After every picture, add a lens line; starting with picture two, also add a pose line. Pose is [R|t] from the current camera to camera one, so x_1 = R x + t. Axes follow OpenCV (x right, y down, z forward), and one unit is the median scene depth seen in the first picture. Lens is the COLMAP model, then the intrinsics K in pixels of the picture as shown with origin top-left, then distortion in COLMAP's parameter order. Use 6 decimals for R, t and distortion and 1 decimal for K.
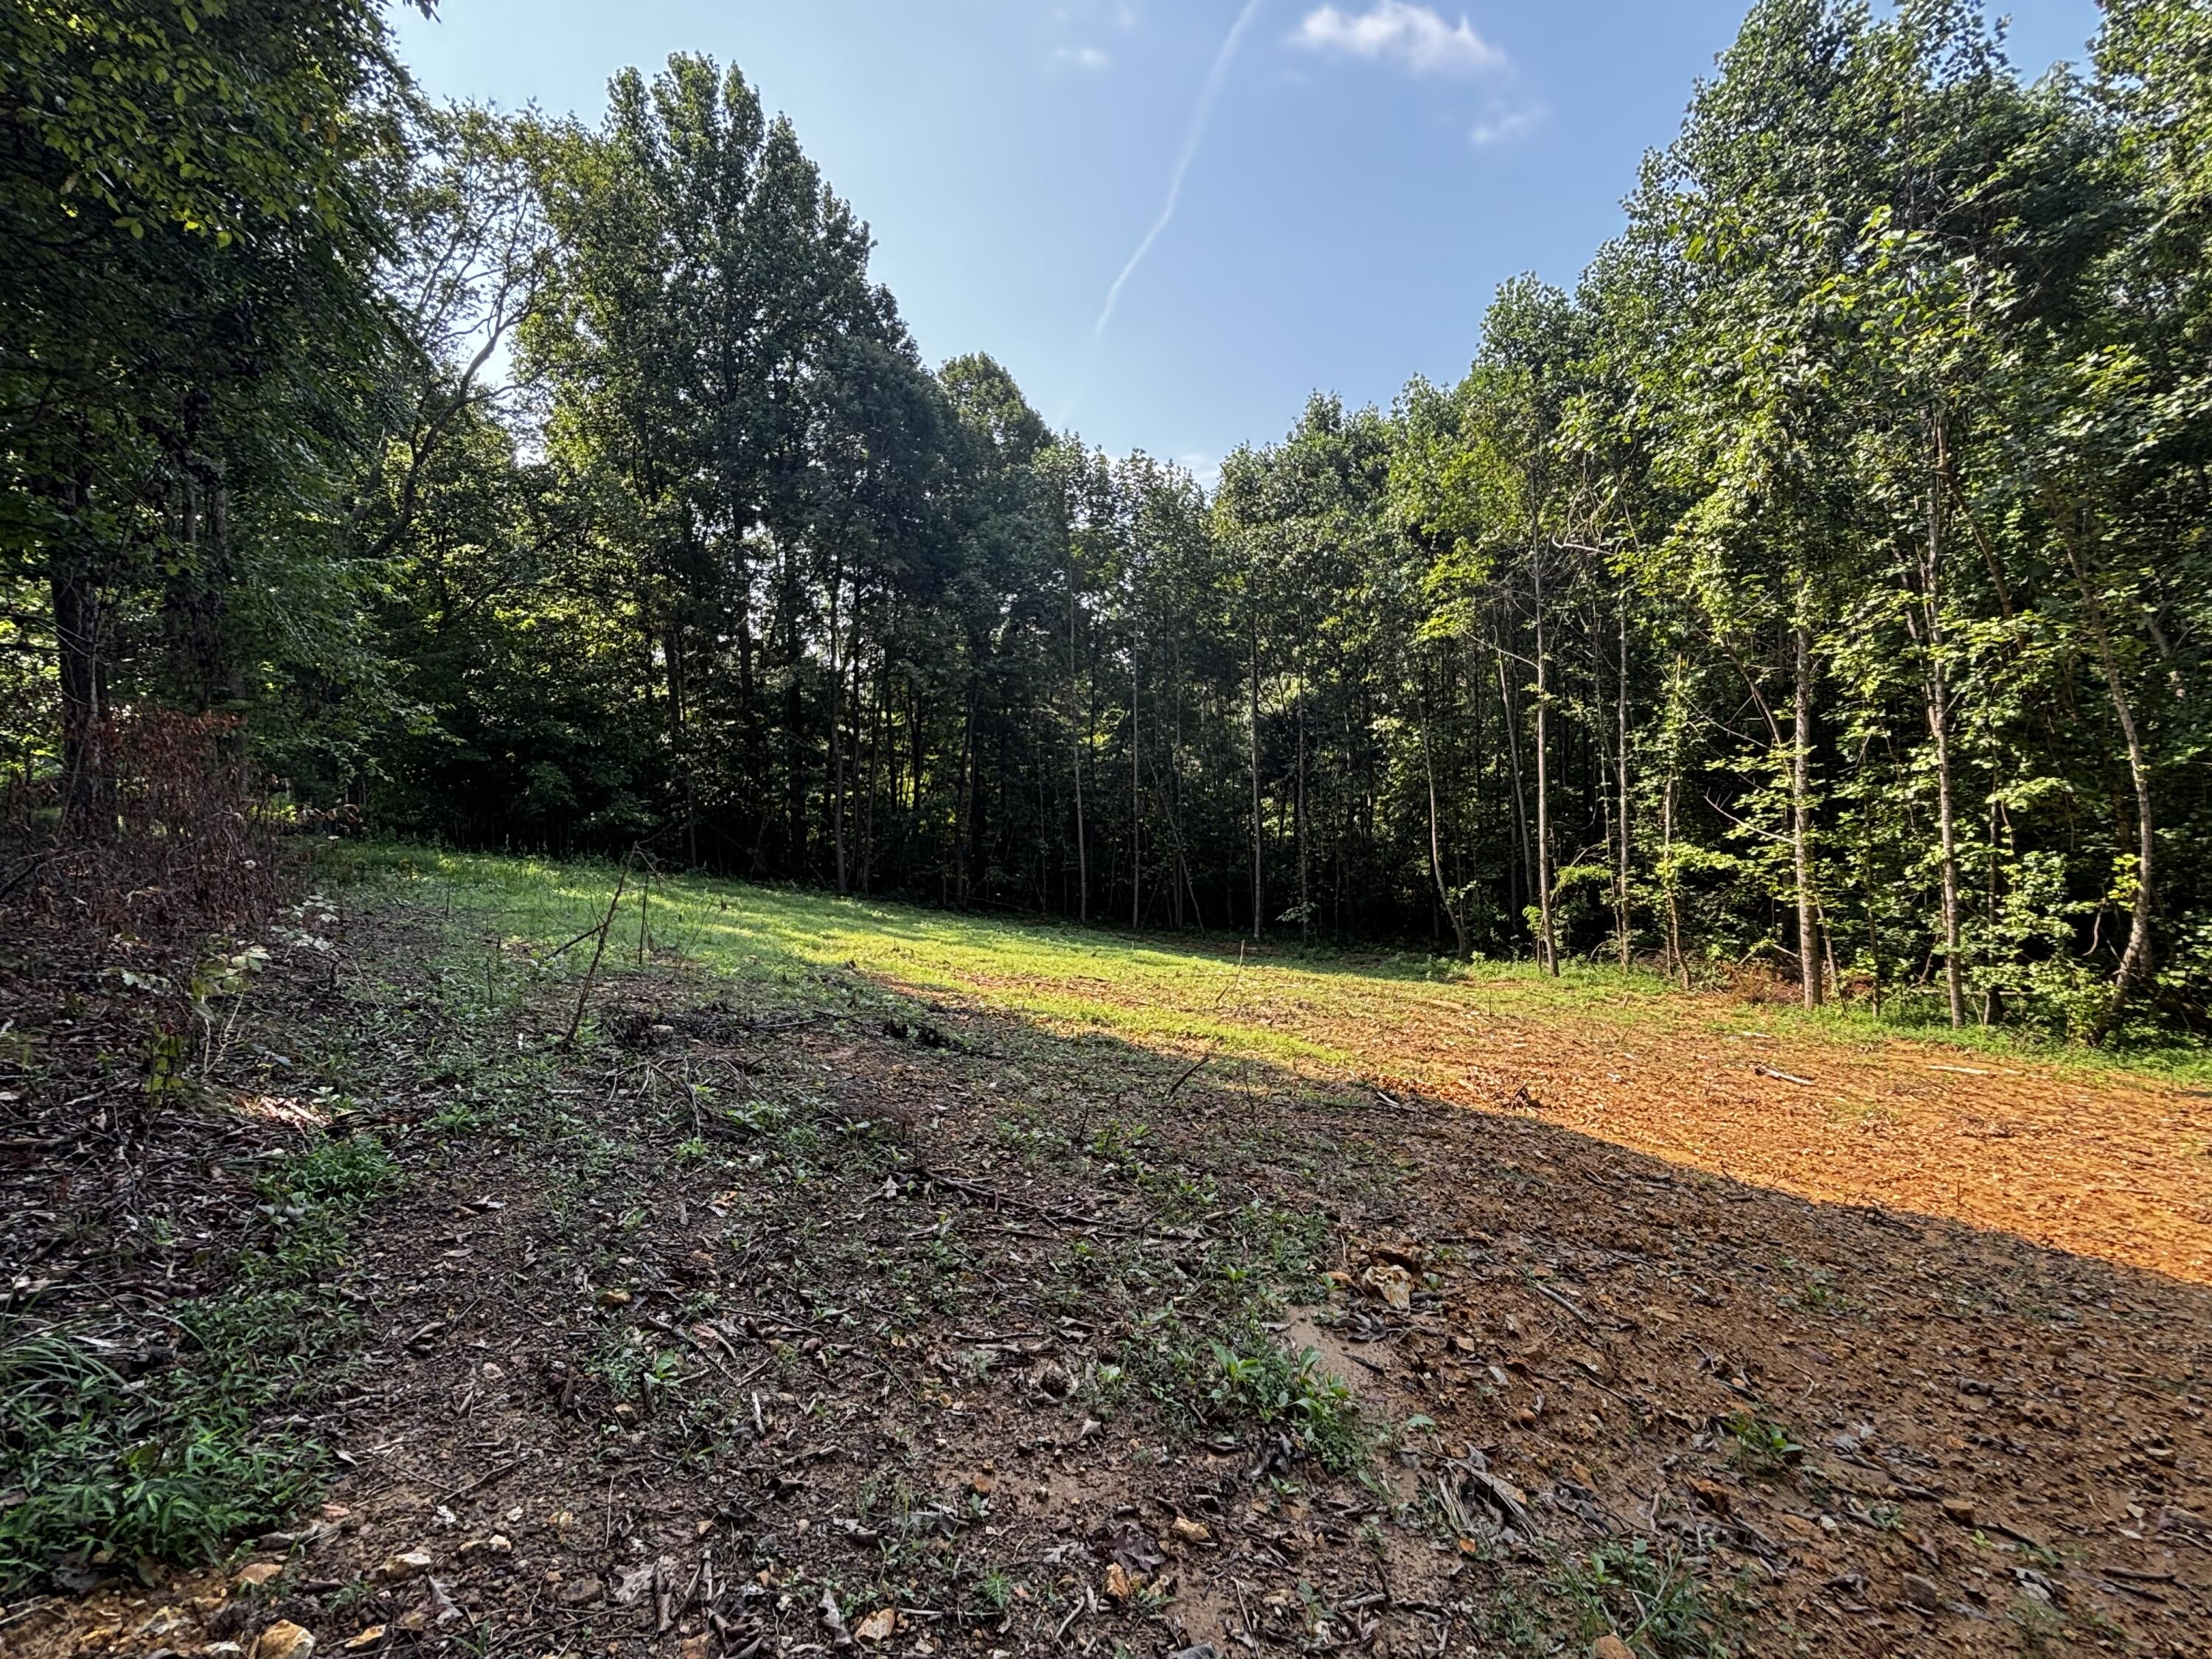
lens RADIAL K [[1054.3, 0, 1100.7], [0, 1054.3, 837.8], [0, 0, 1]] dist [-0.001127, -0.001643]
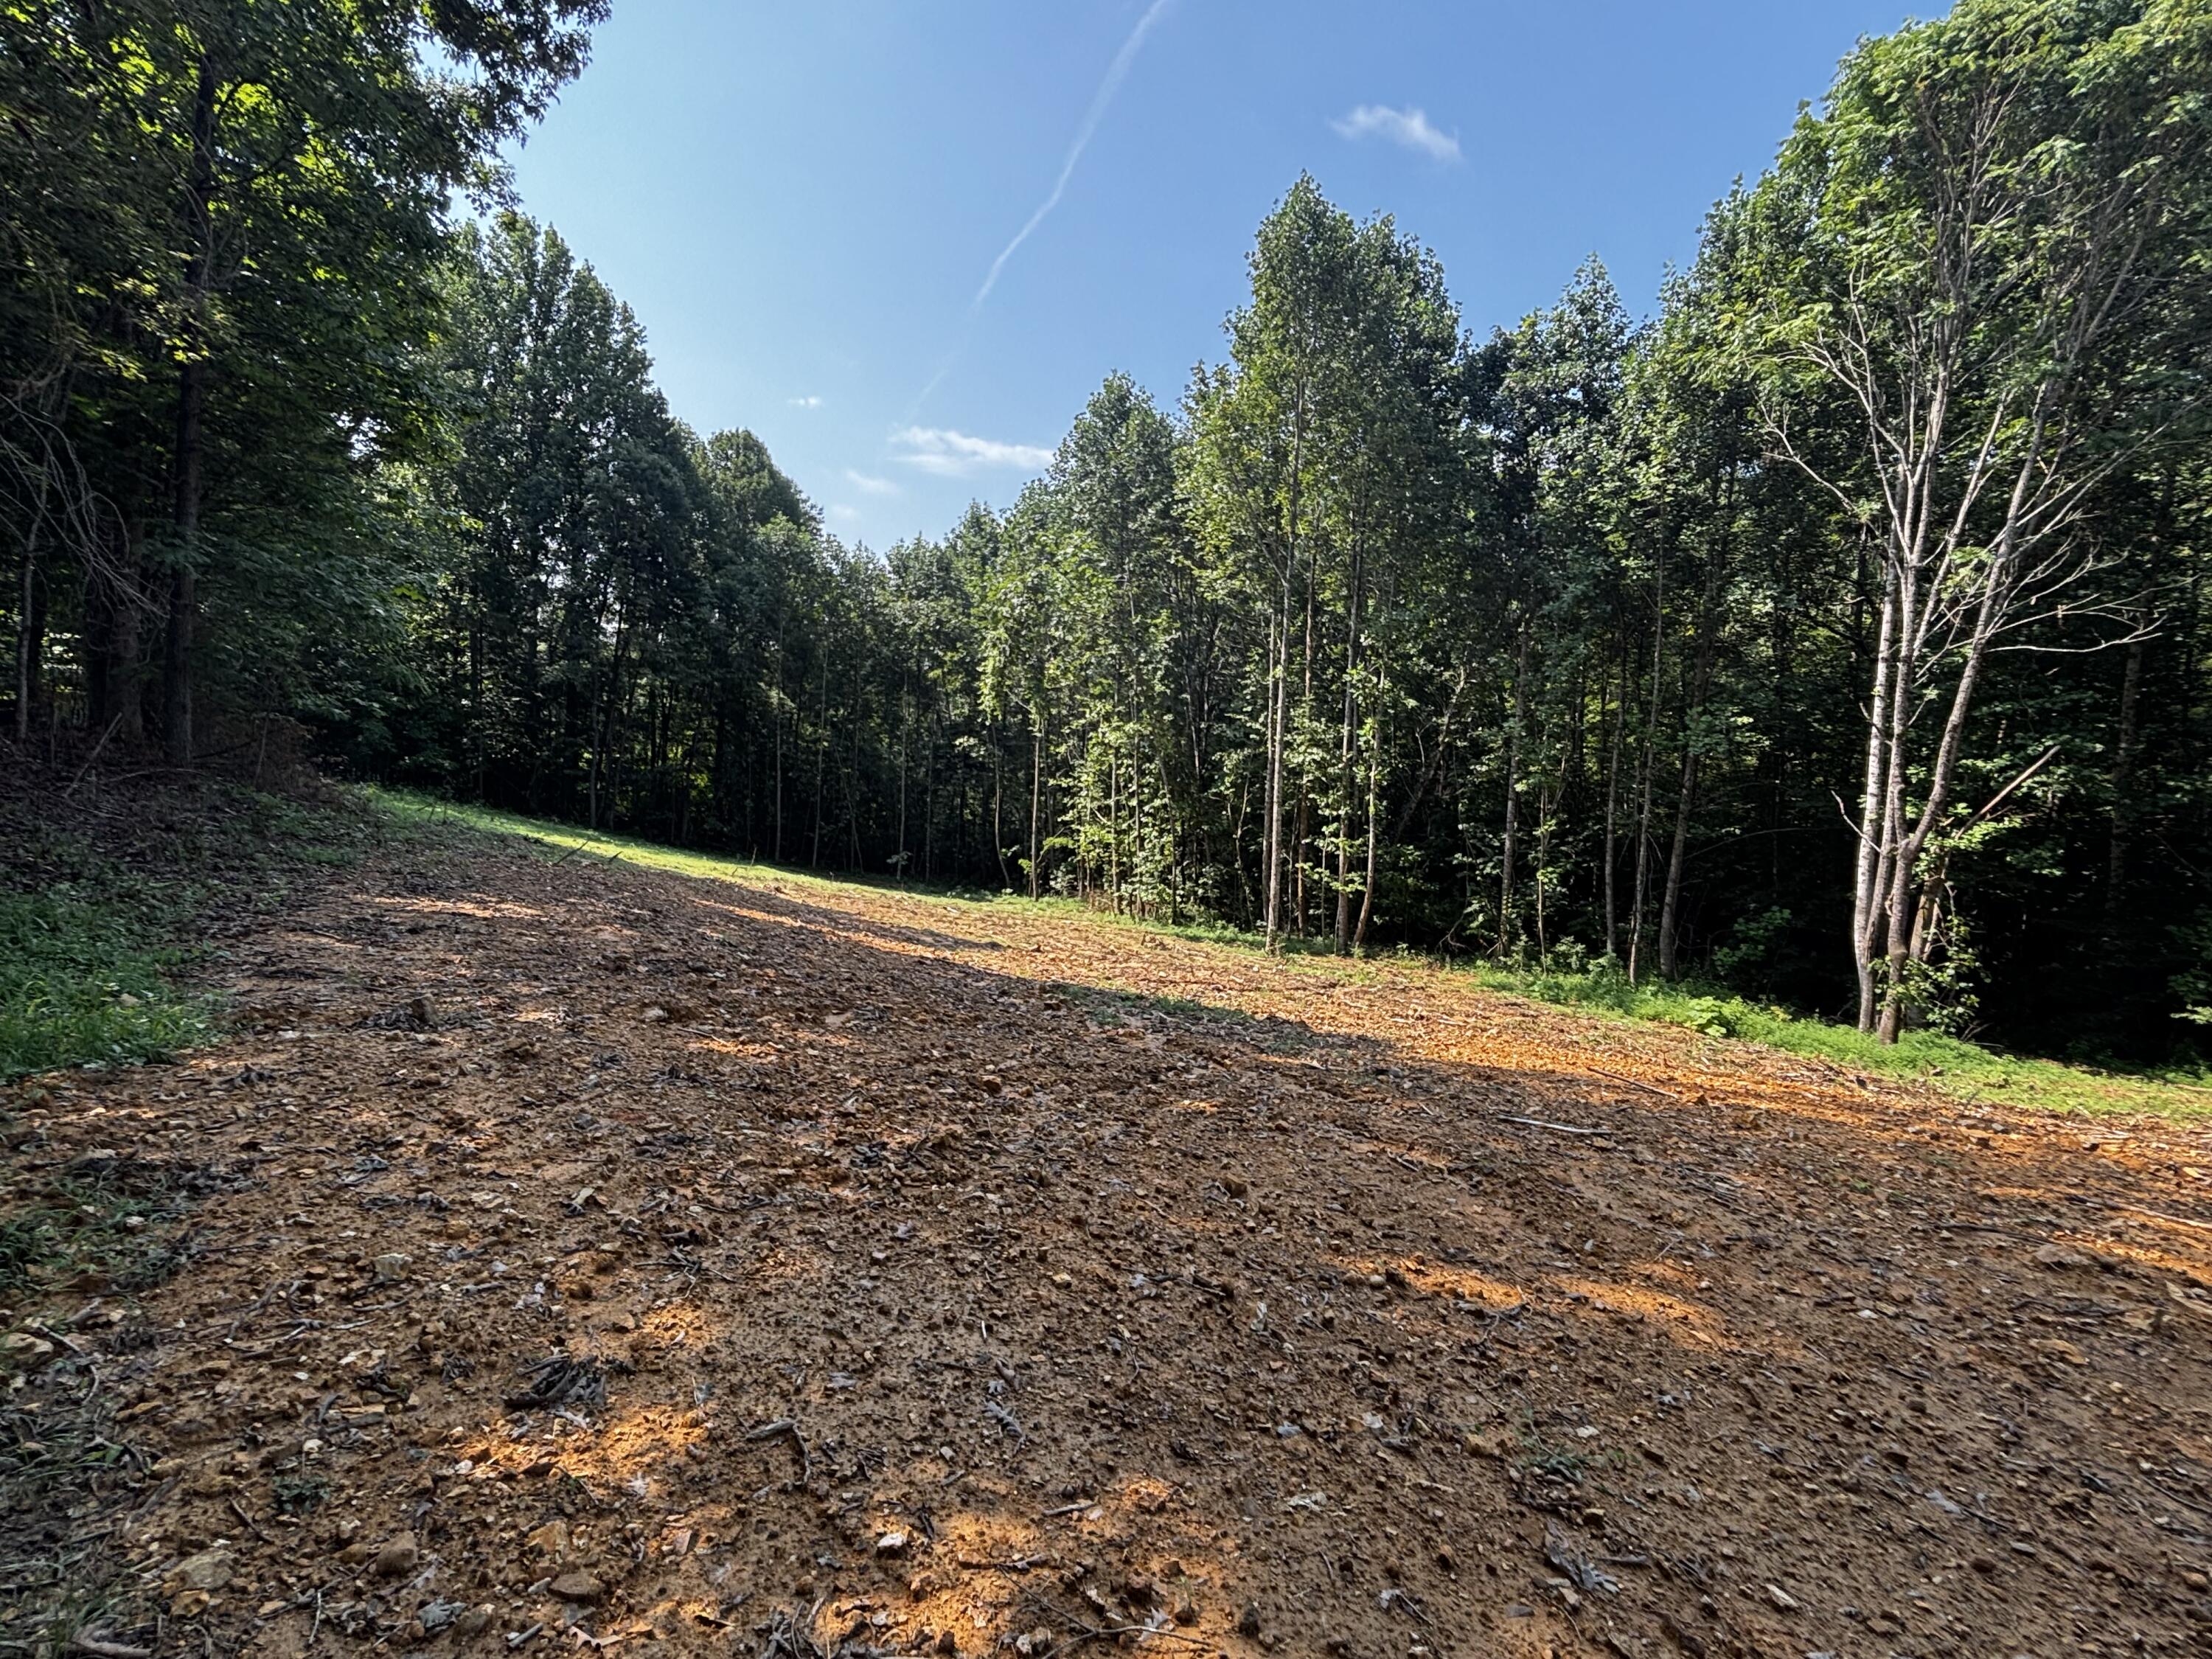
lens RADIAL K [[1054.3, 0, 1097.5], [0, 1054.3, 830.7], [0, 0, 1]] dist [-0.001127, -0.001643]
pose [[0.986727, 0.072829, 0.145143, 0.211740], [-0.074203, 0.997235, 0.004068, 0.003505], [-0.144445, -0.014784, 0.989402, -0.475709]]
